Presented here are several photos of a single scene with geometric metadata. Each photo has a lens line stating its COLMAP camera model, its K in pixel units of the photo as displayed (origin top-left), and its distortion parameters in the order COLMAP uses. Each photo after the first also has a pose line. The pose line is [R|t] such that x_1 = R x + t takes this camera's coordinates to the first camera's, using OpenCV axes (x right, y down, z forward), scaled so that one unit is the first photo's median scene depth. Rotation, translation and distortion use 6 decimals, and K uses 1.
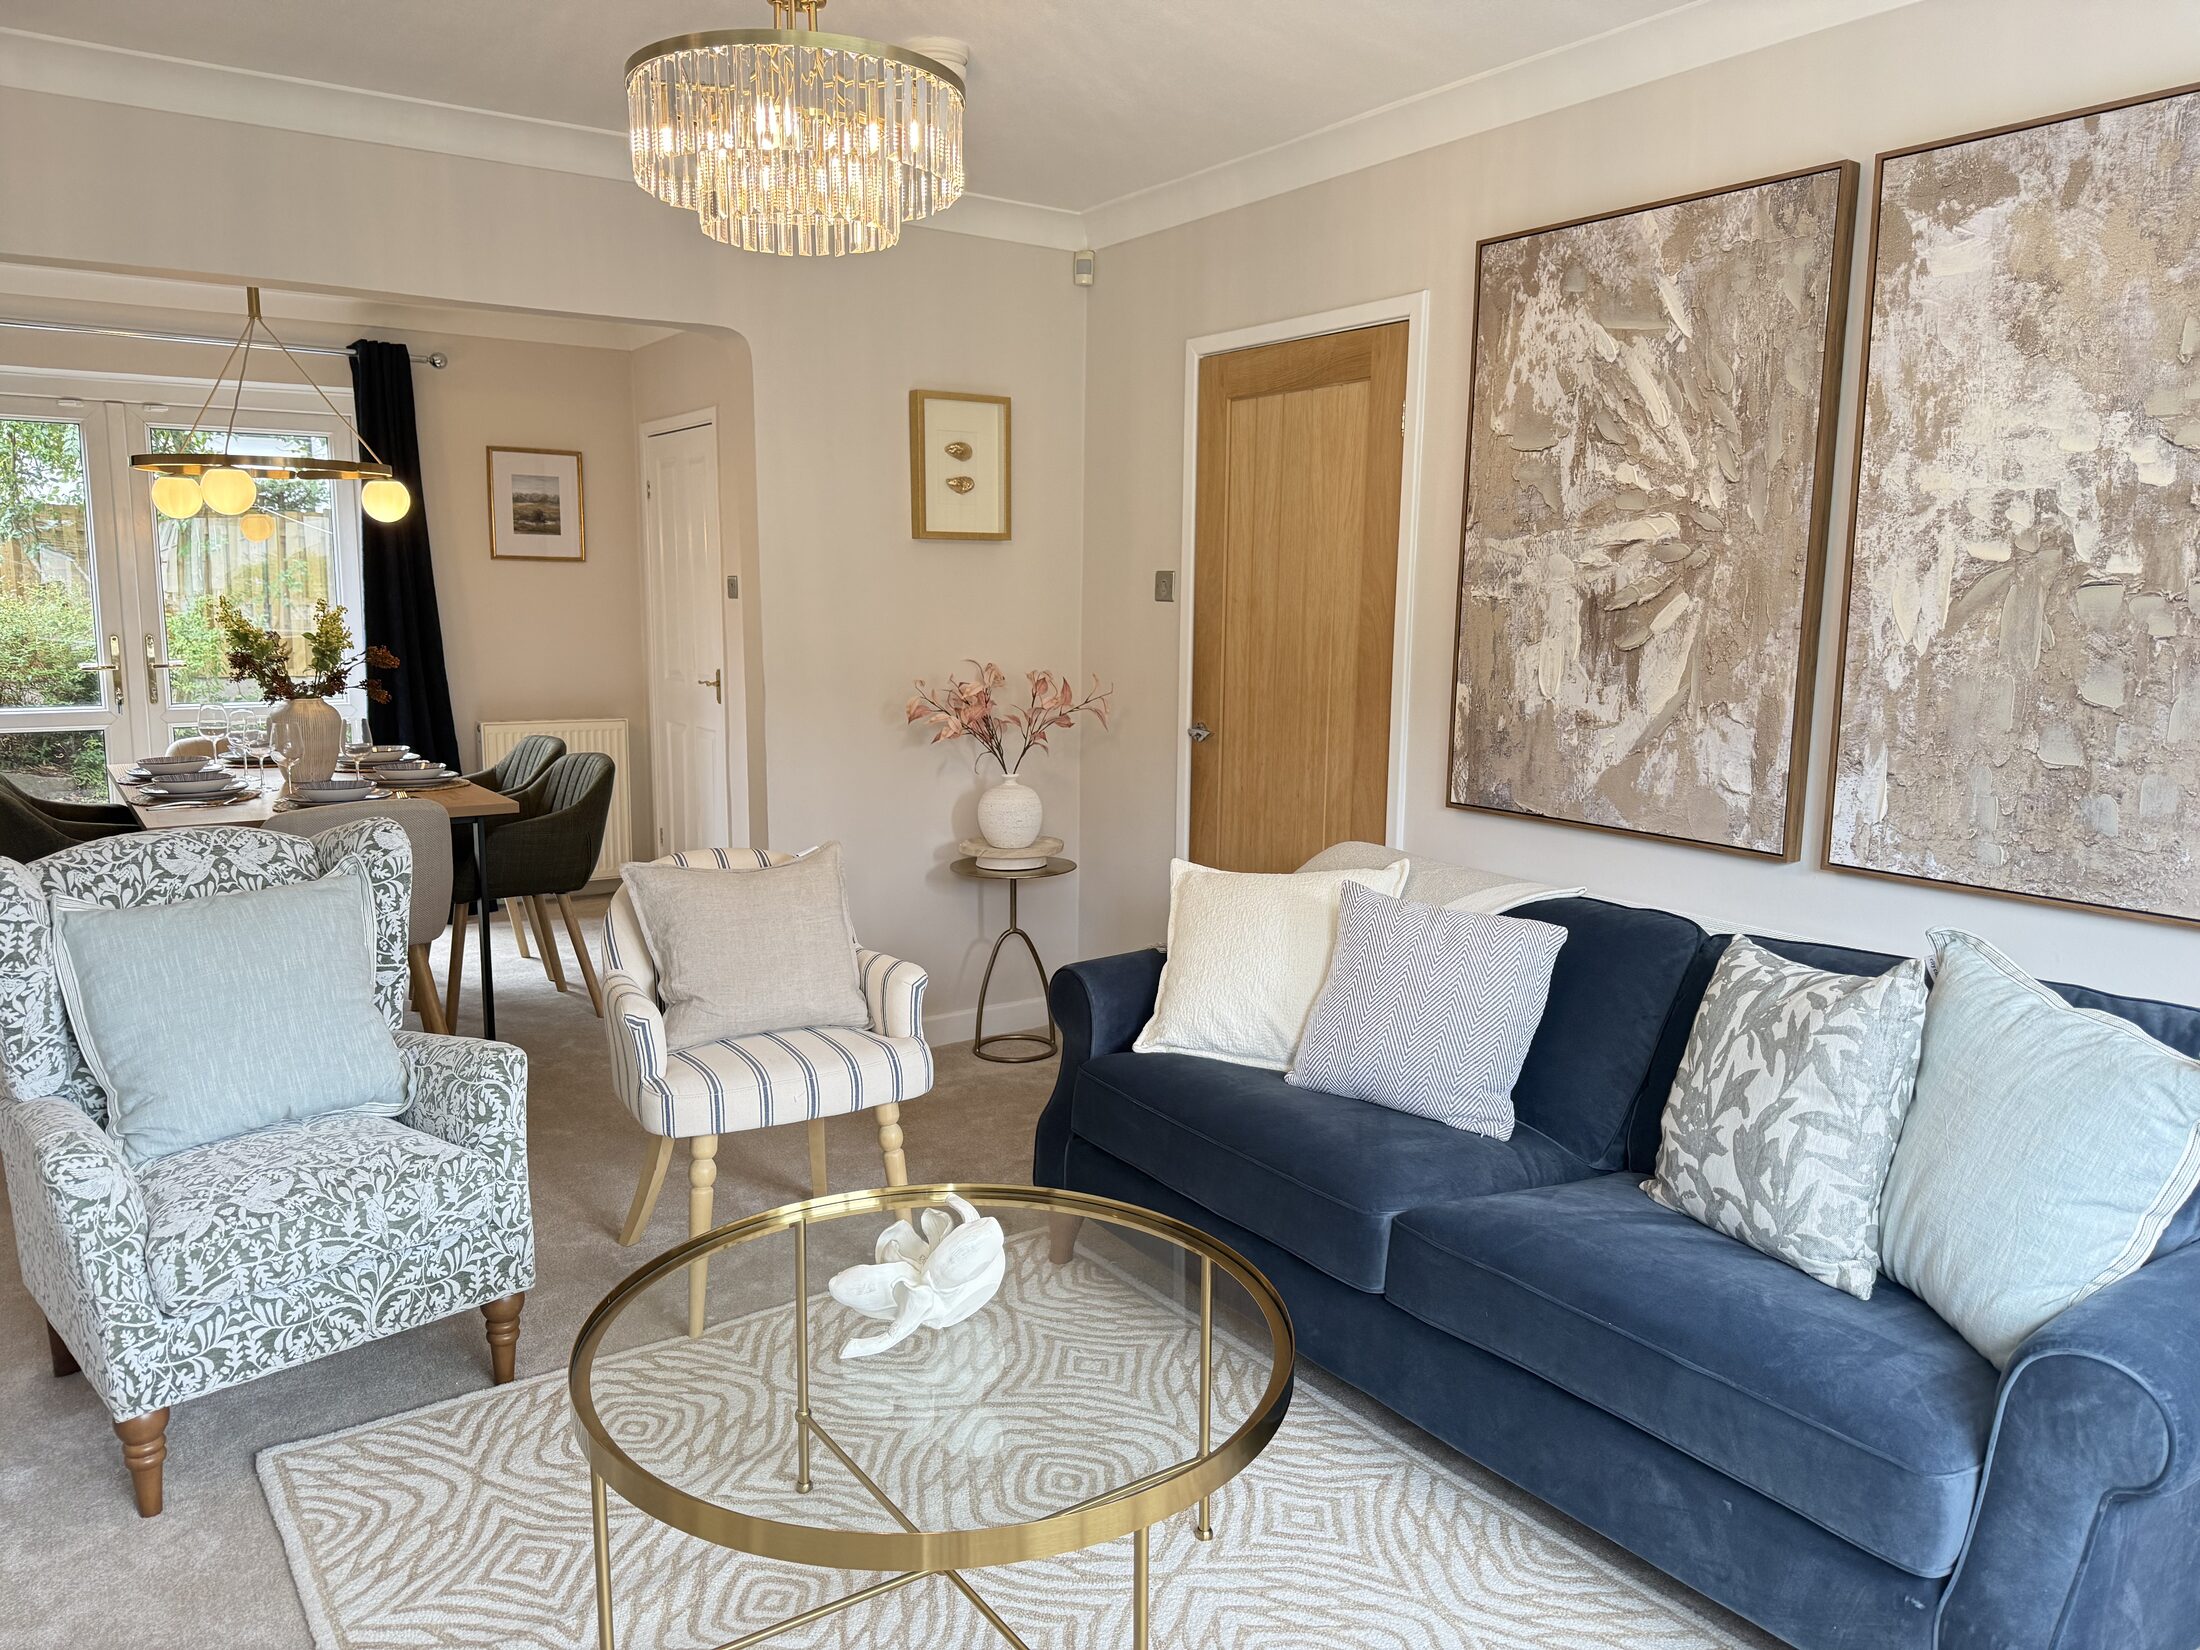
lens RADIAL K [[1546.9, 0, 1100.0], [0, 1546.9, 825.0], [0, 0, 1]] dist [0.029336, -0.032890]
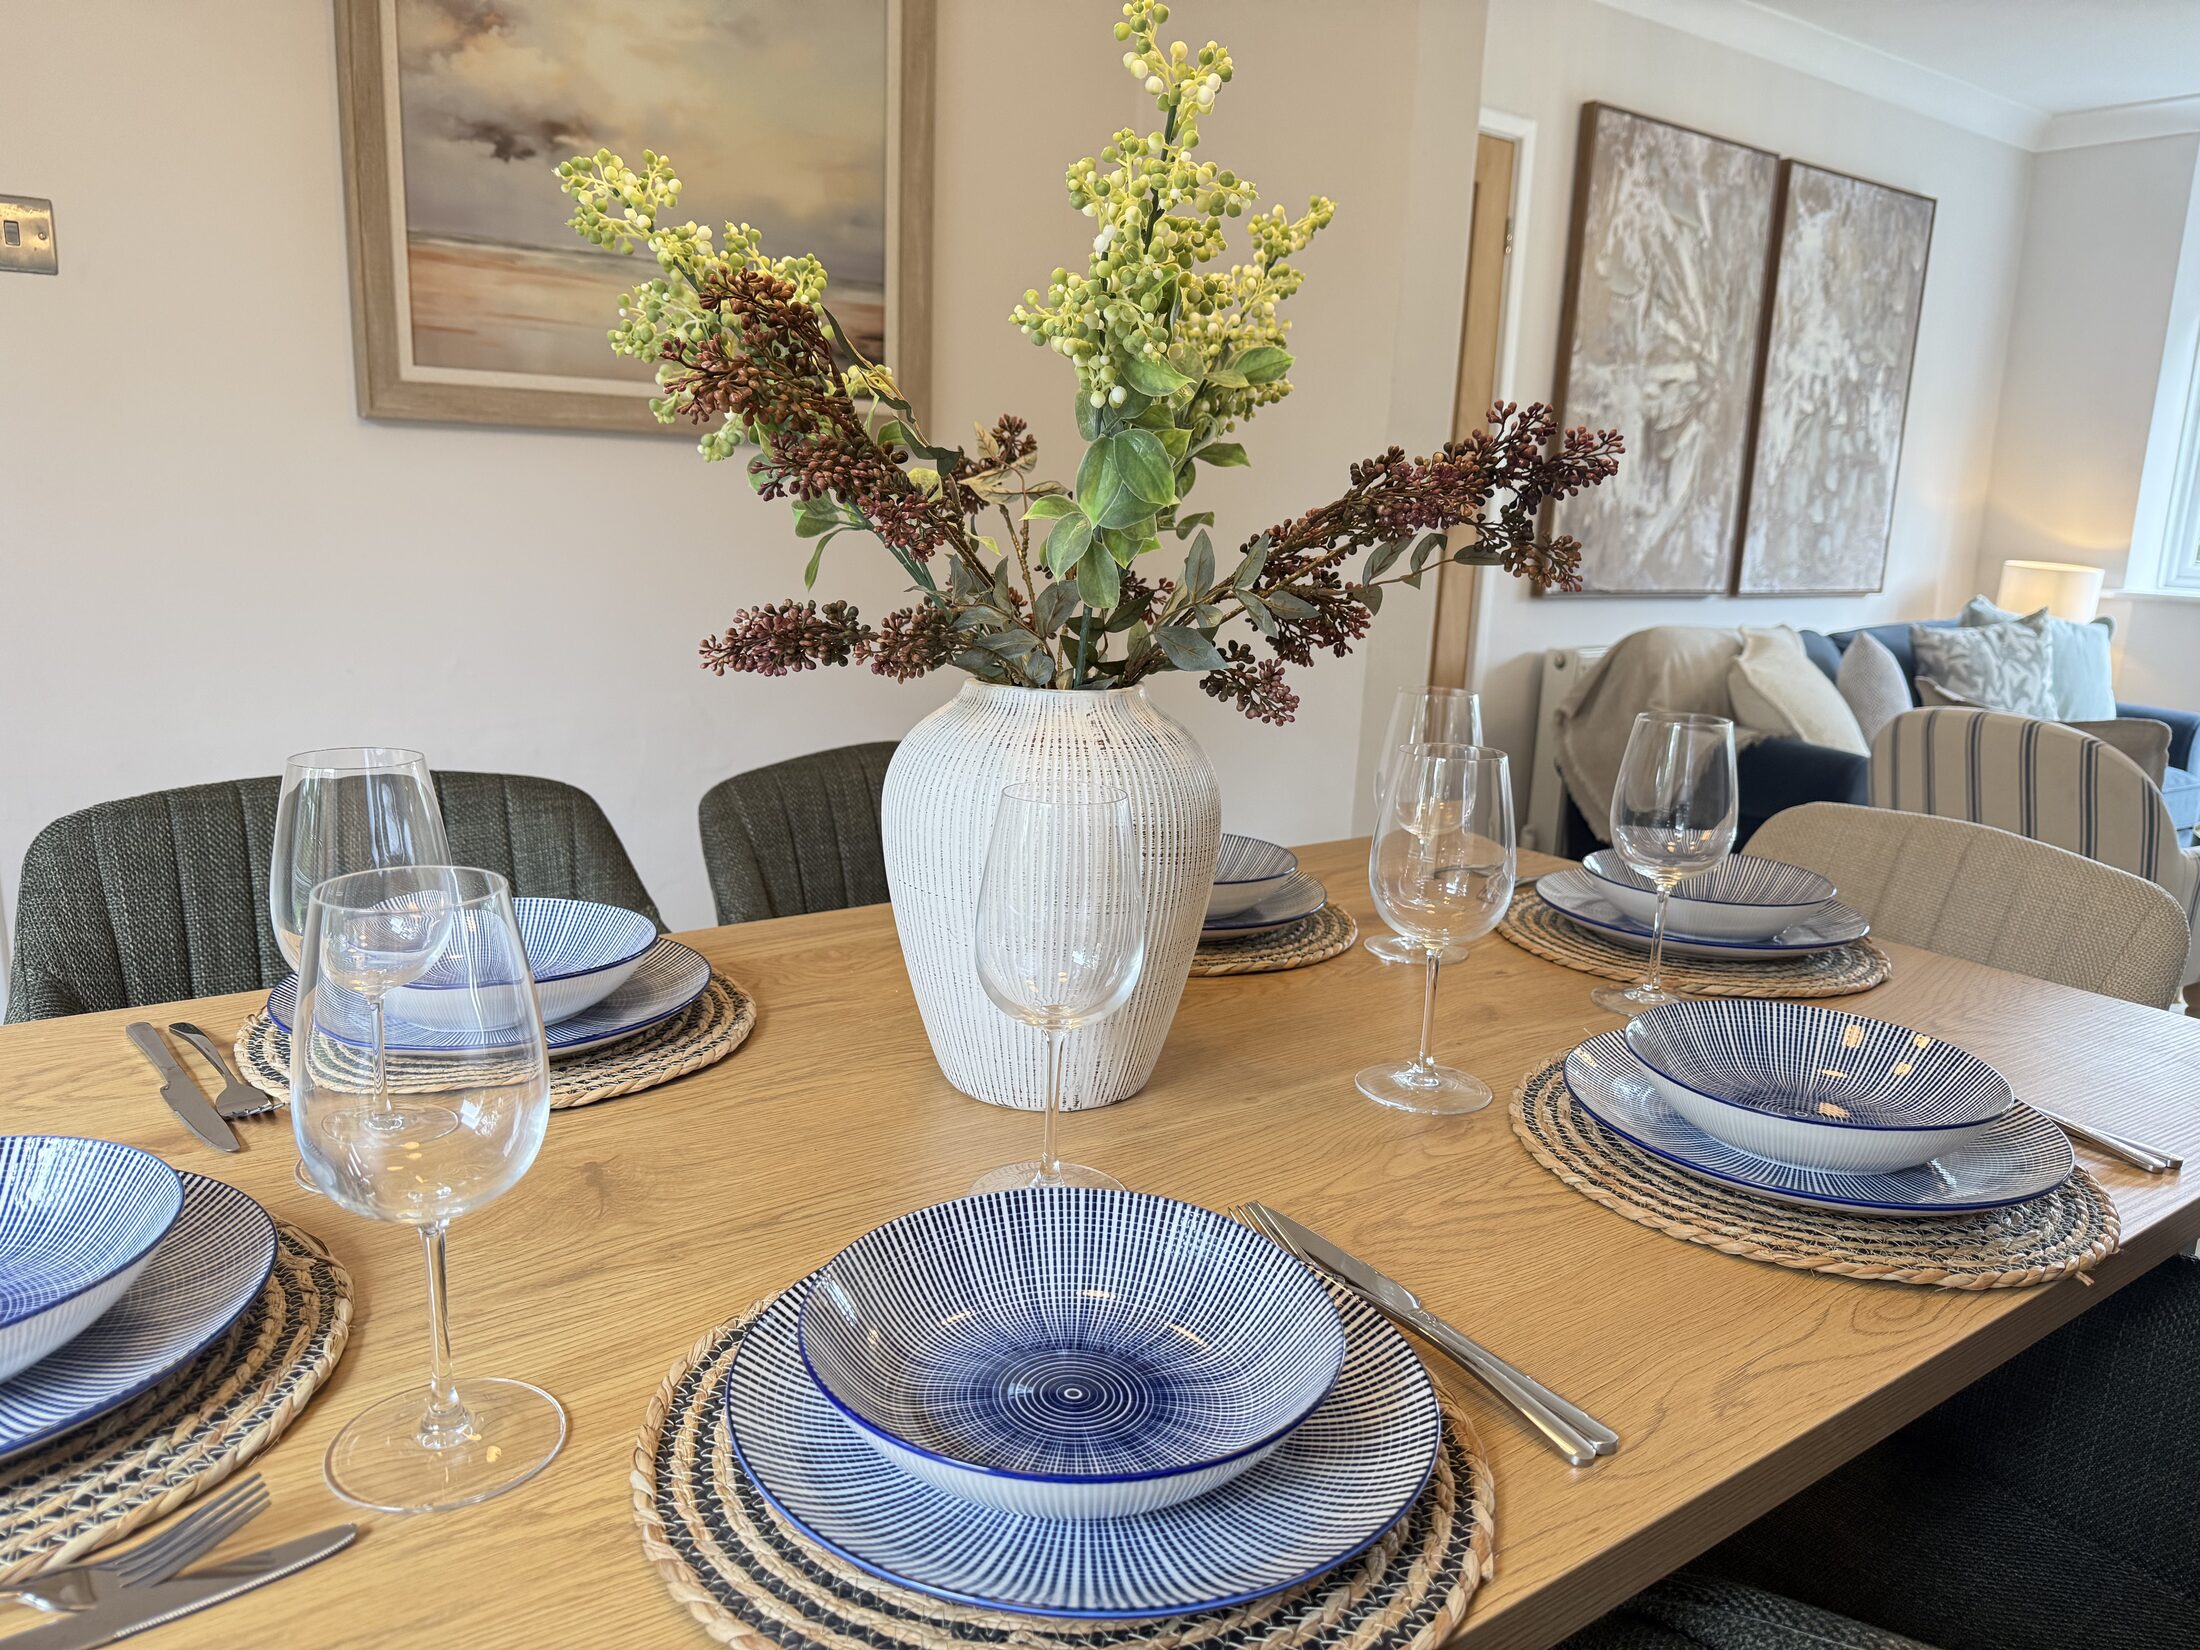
lens RADIAL K [[1546.9, 0, 1100.0], [0, 1546.9, 825.0], [0, 0, 1]] dist [0.029336, -0.032890]
pose [[-0.012593, -0.212238, 0.977137, -1.337483], [0.117690, 0.970107, 0.212228, -0.186373], [-0.992971, 0.117672, 0.012761, 1.885276]]
